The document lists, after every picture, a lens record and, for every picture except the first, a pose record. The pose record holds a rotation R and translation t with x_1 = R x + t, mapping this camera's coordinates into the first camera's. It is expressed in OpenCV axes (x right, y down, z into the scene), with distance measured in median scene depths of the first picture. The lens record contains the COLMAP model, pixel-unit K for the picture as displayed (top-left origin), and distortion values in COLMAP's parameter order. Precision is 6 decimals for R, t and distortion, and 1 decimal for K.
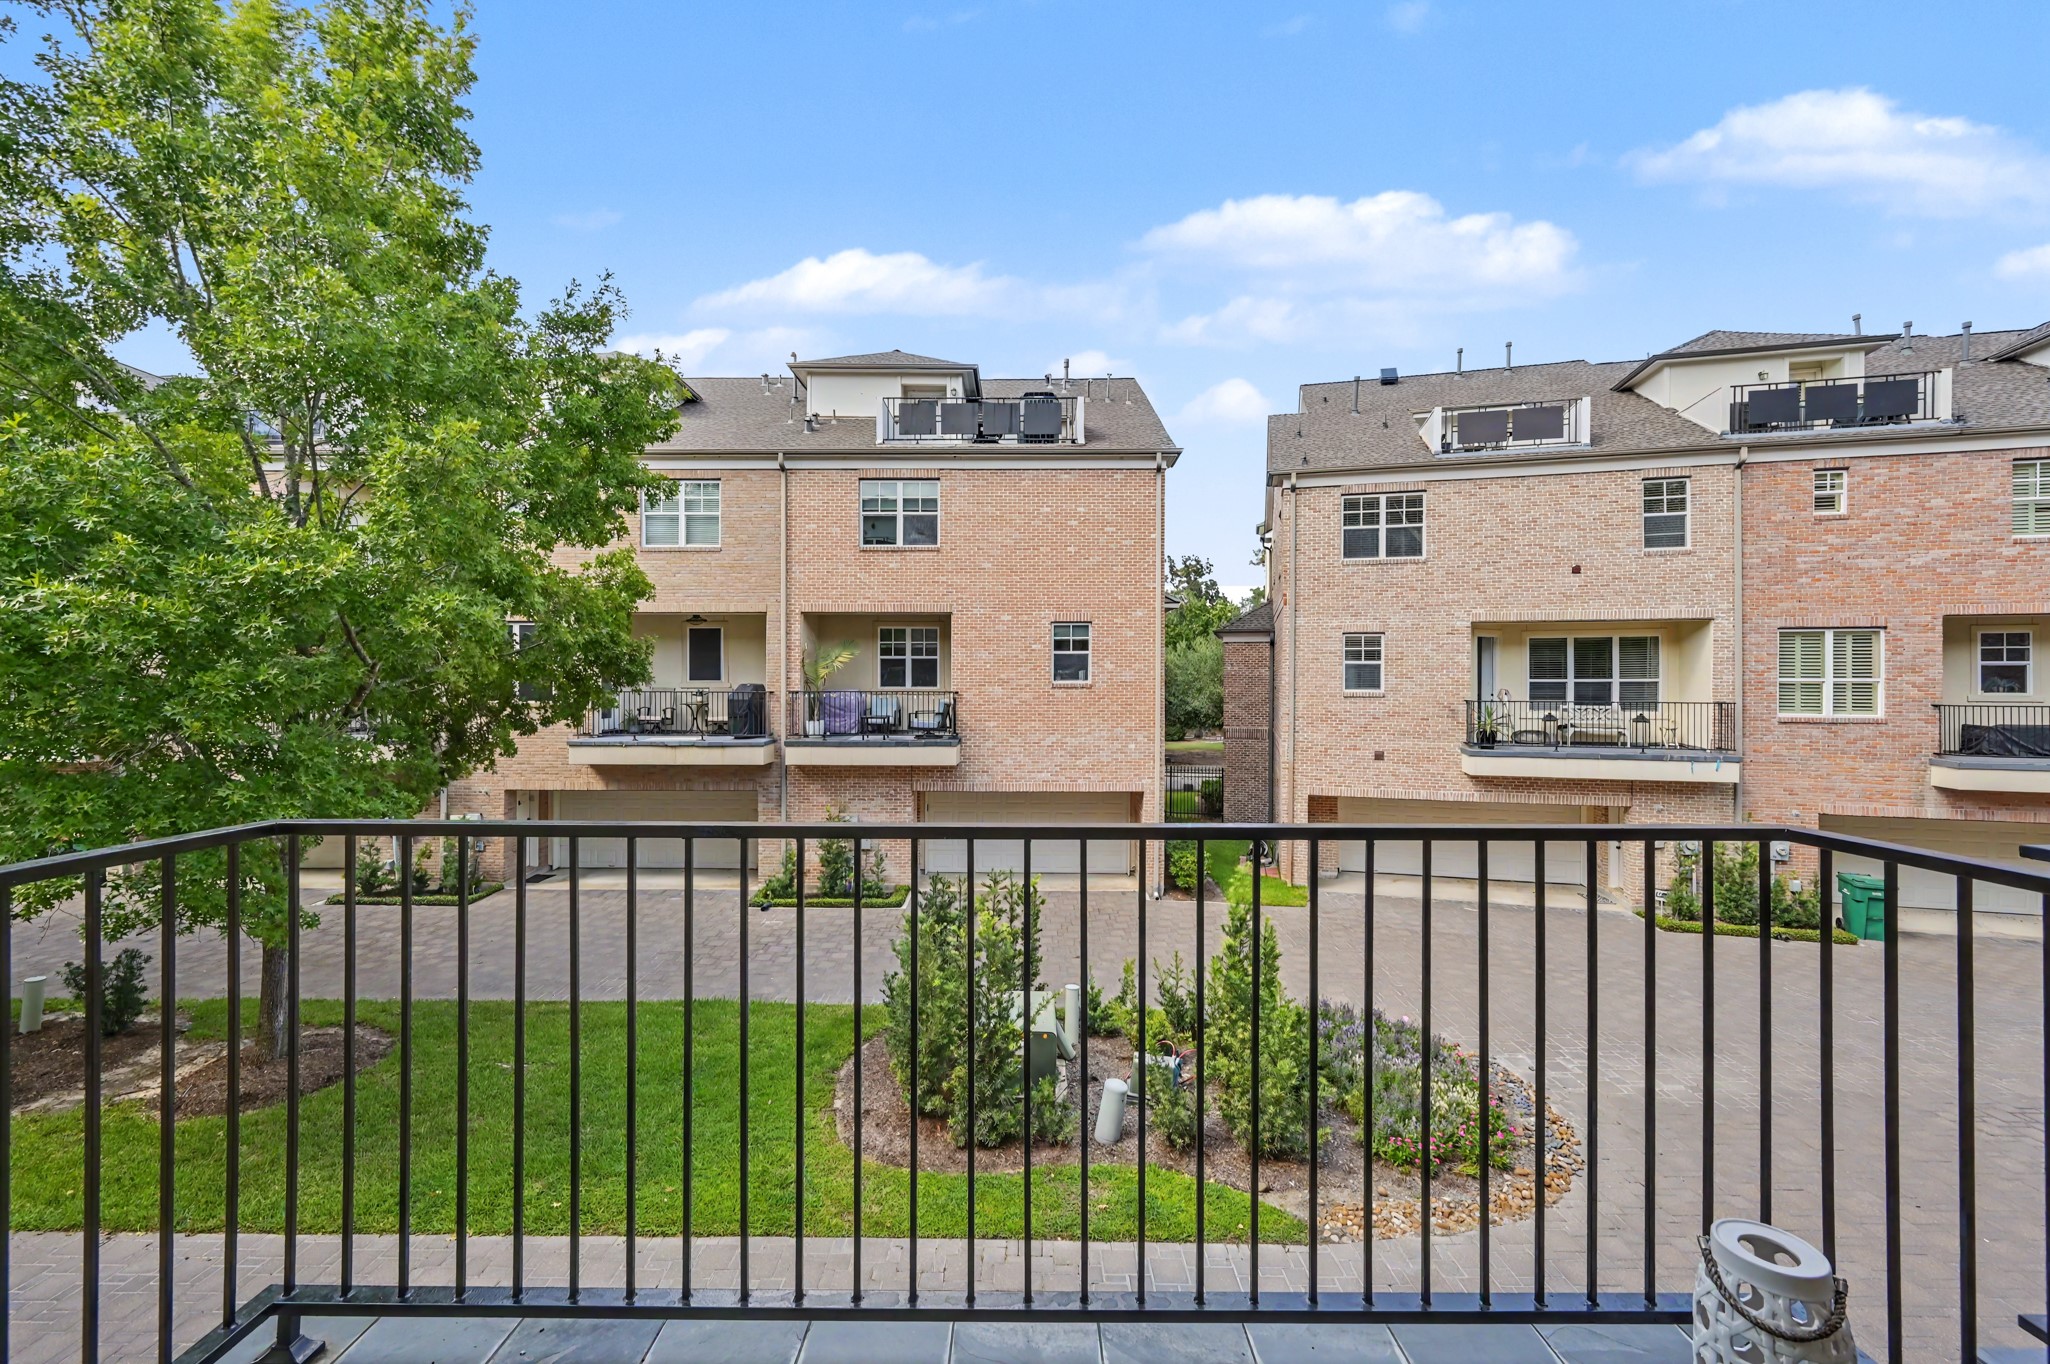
lens RADIAL K [[813.4, 0, 1022.9], [0, 813.4, 676.7], [0, 0, 1]] dist [-0.002485, 0.000938]
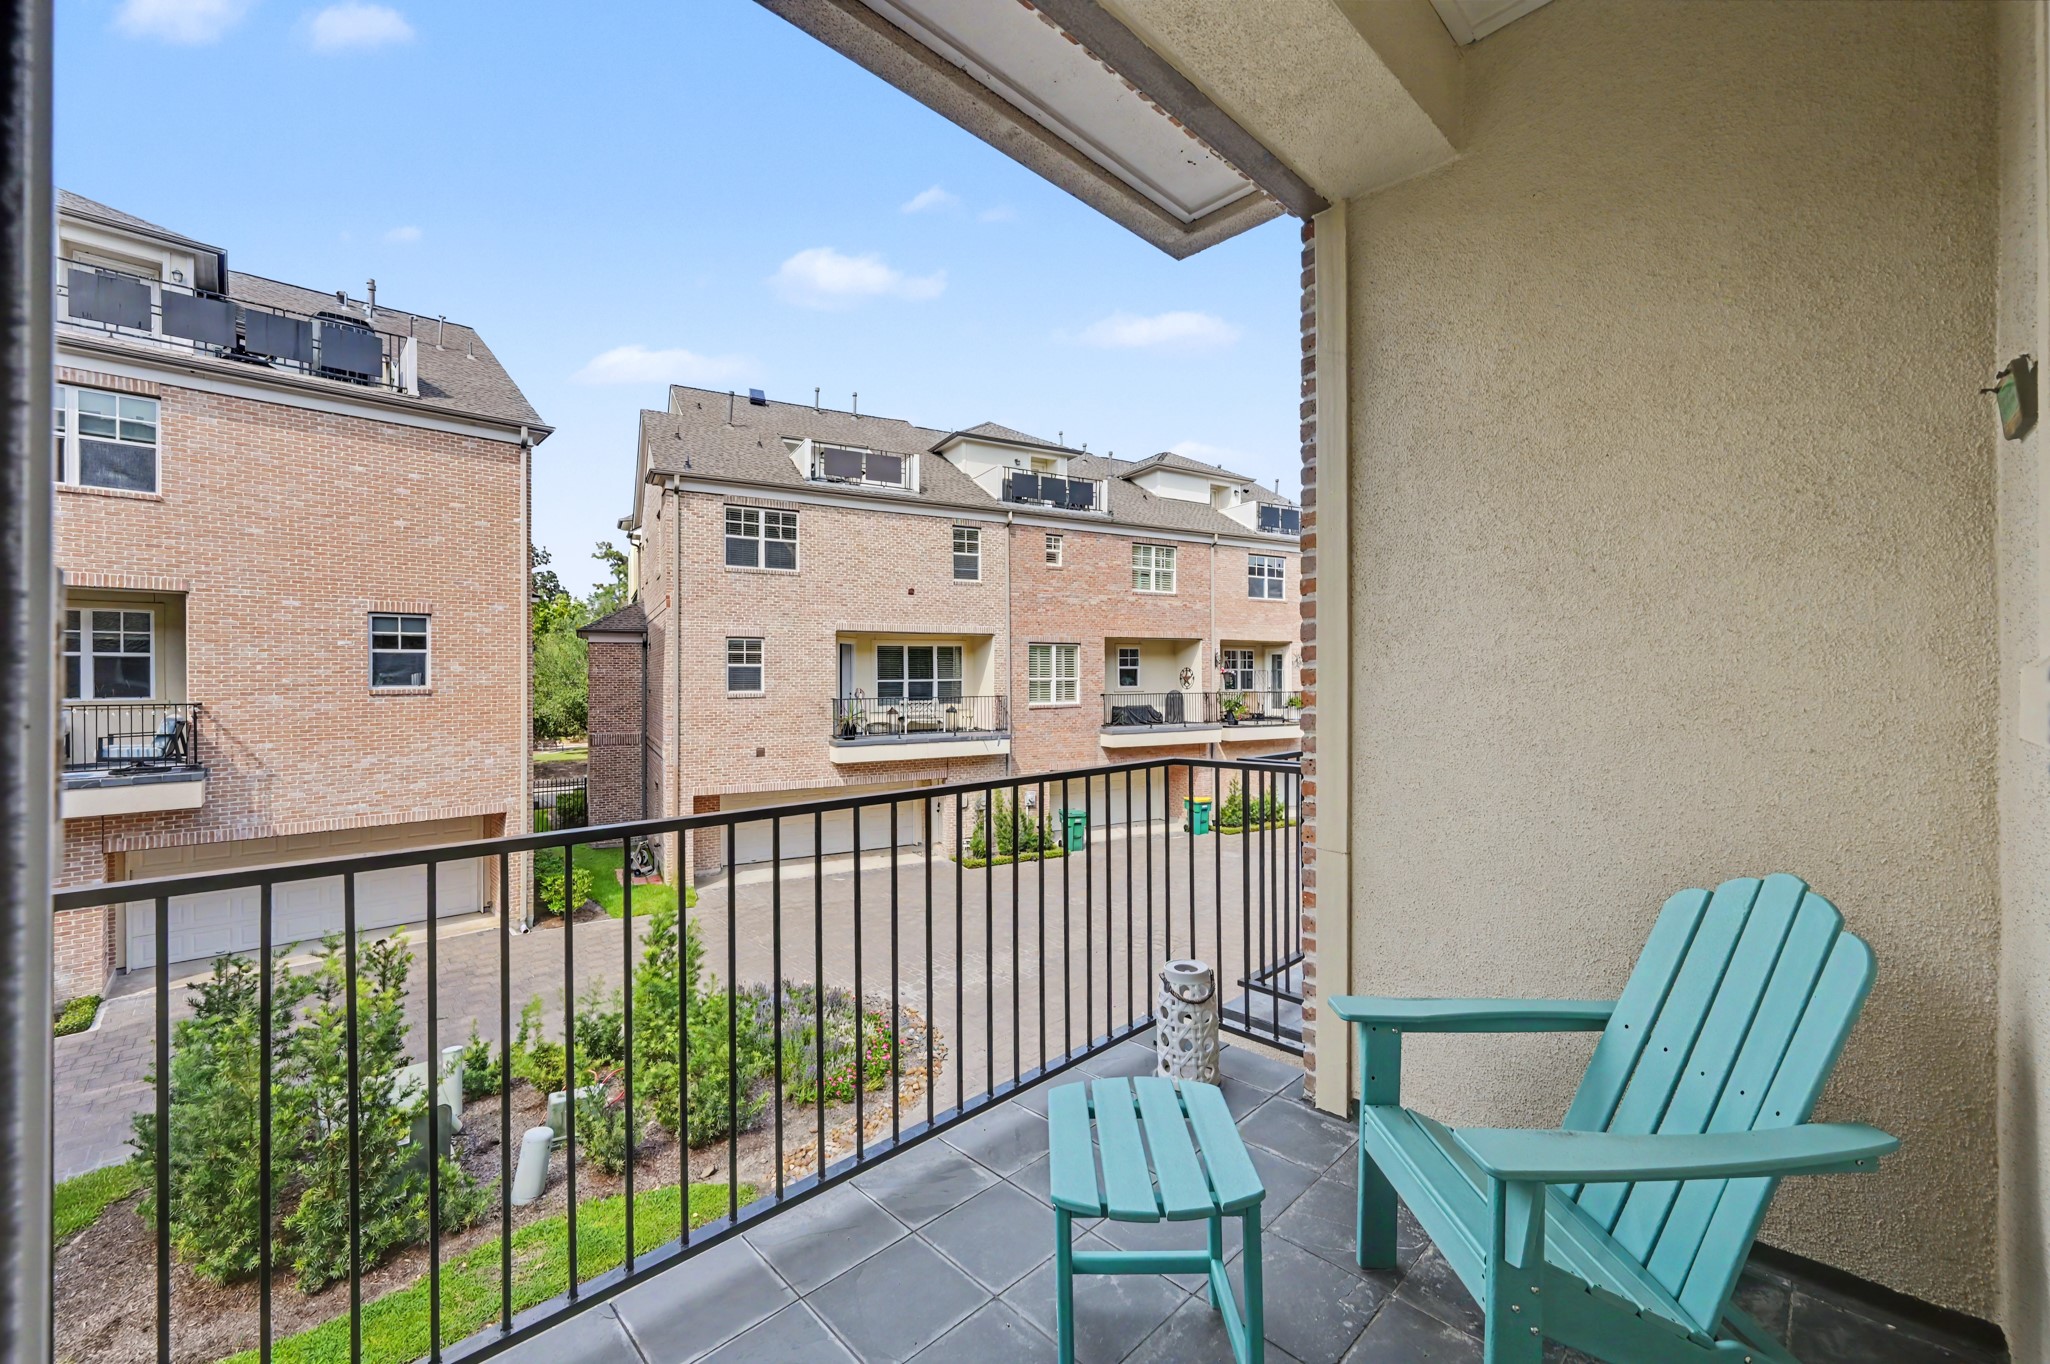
lens RADIAL K [[813.4, 0, 1028.2], [0, 813.4, 679.3], [0, 0, 1]] dist [-0.002485, 0.000938]
pose [[0.712518, -0.007391, 0.701615, -0.063411], [0.005723, 0.999972, 0.004722, -0.002126], [-0.701631, 0.000651, 0.712541, -0.013391]]
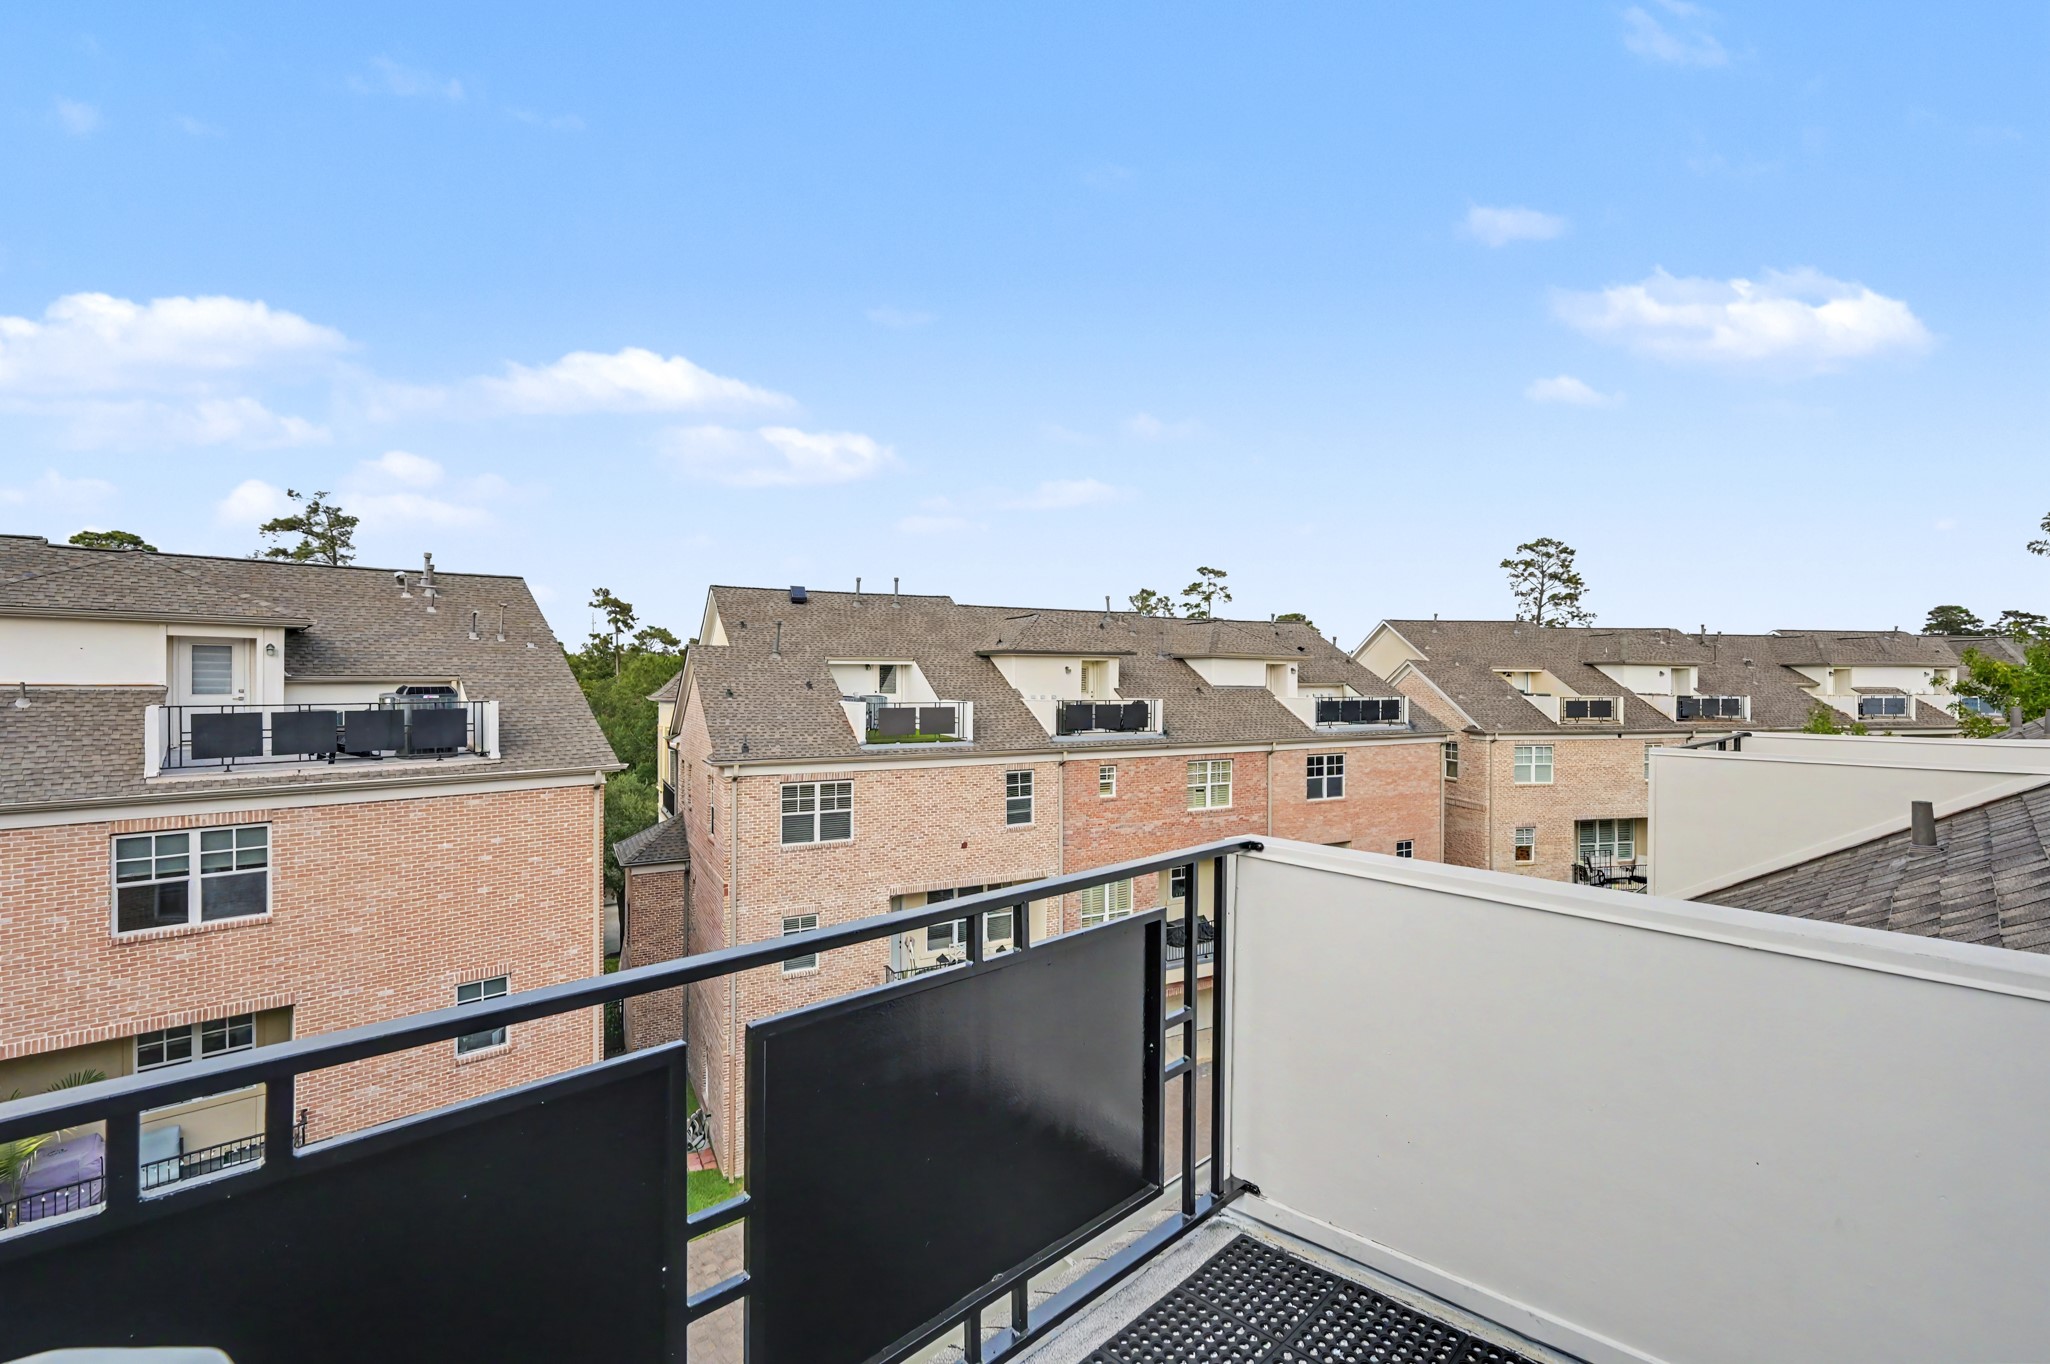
lens RADIAL K [[886.6, 0, 1014.3], [0, 886.6, 663.3], [0, 0, 1]] dist [-0.003284, 0.000097]
pose [[0.729198, -0.005163, 0.684283, -0.159571], [-0.004807, 0.999908, 0.012668, -0.400643], [-0.684285, -0.012527, 0.729107, -0.010659]]
